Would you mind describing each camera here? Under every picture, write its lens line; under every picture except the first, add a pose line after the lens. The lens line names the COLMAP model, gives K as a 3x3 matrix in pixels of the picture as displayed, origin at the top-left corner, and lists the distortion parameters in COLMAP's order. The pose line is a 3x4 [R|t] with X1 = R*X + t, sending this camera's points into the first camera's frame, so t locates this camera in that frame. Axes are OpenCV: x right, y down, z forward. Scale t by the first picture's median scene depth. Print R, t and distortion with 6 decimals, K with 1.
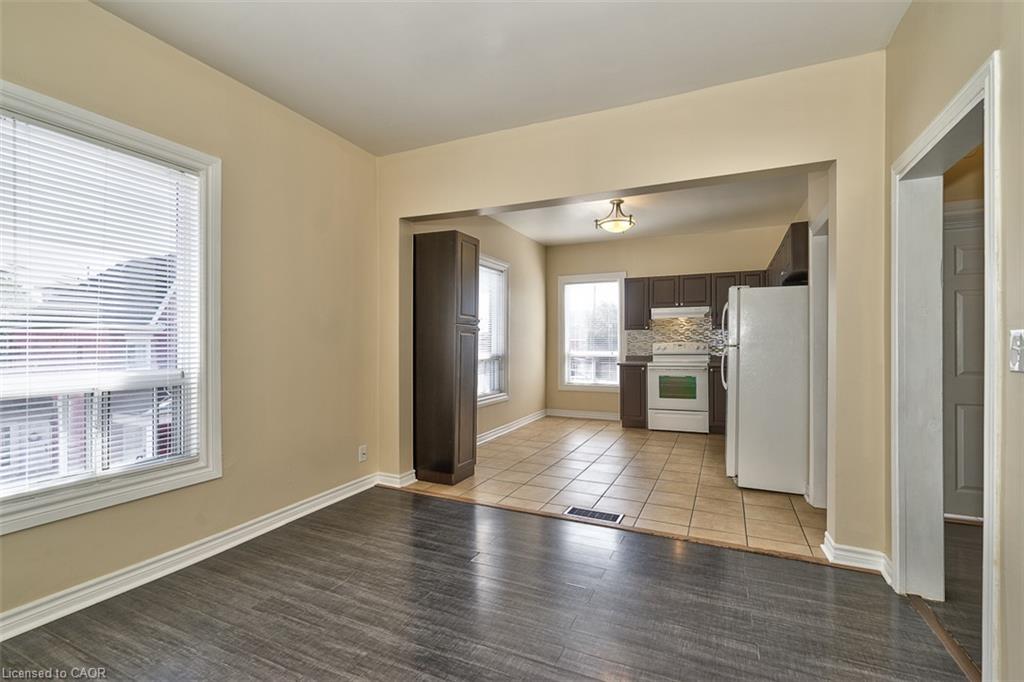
lens RADIAL K [[466.0, 0, 512.3], [0, 466.0, 340.8], [0, 0, 1]] dist [-0.000719, 0.000931]
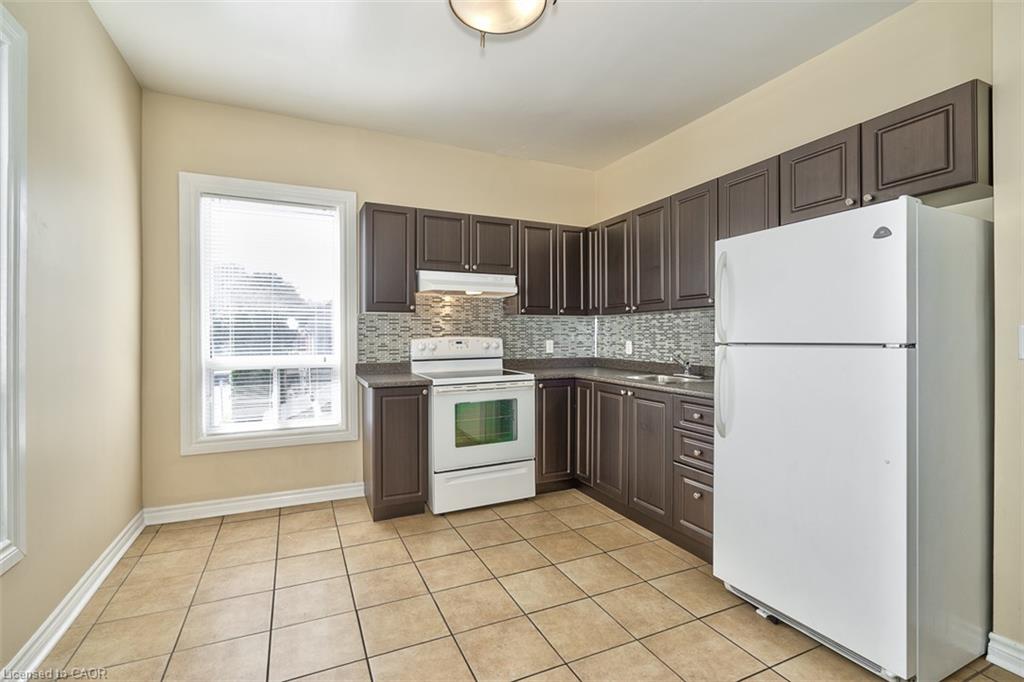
lens RADIAL K [[466.0, 0, 505.8], [0, 466.0, 337.6], [0, 0, 1]] dist [-0.000719, 0.000931]
pose [[0.643457, 0.000048, 0.765482, -0.033171], [-0.002211, 0.999996, 0.001796, 0.003090], [-0.765479, -0.002848, 0.643455, 0.619991]]
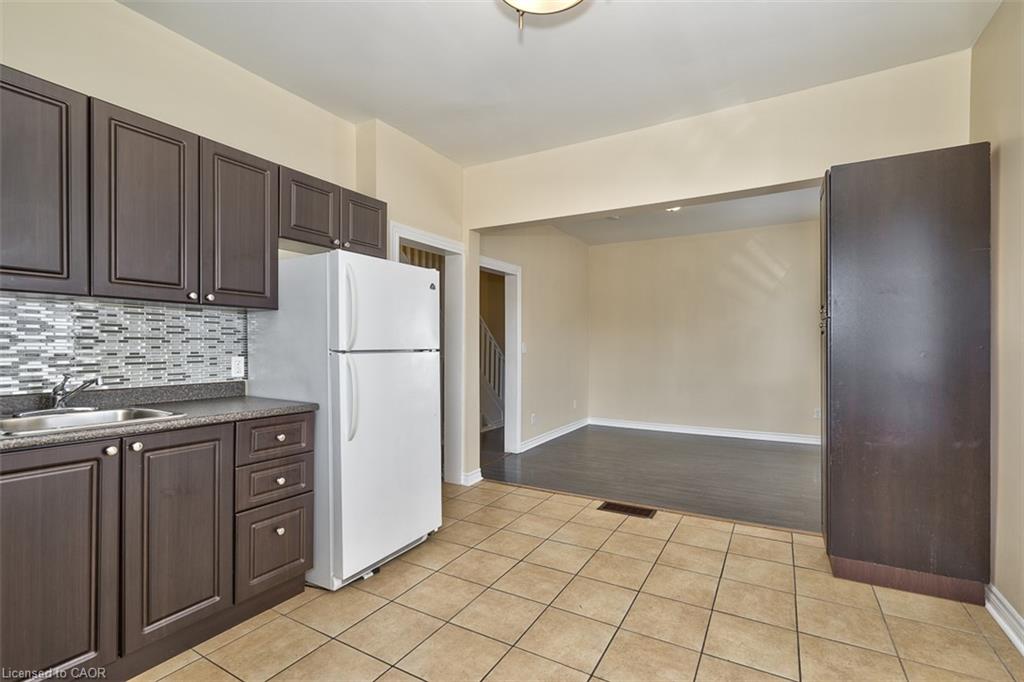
lens RADIAL K [[466.0, 0, 514.7], [0, 466.0, 351.4], [0, 0, 1]] dist [-0.000719, 0.000931]
pose [[-0.997369, -0.004129, 0.072369, 0.171178], [-0.003581, 0.999964, 0.007698, 0.004370], [-0.072399, 0.007418, -0.997348, 1.050913]]
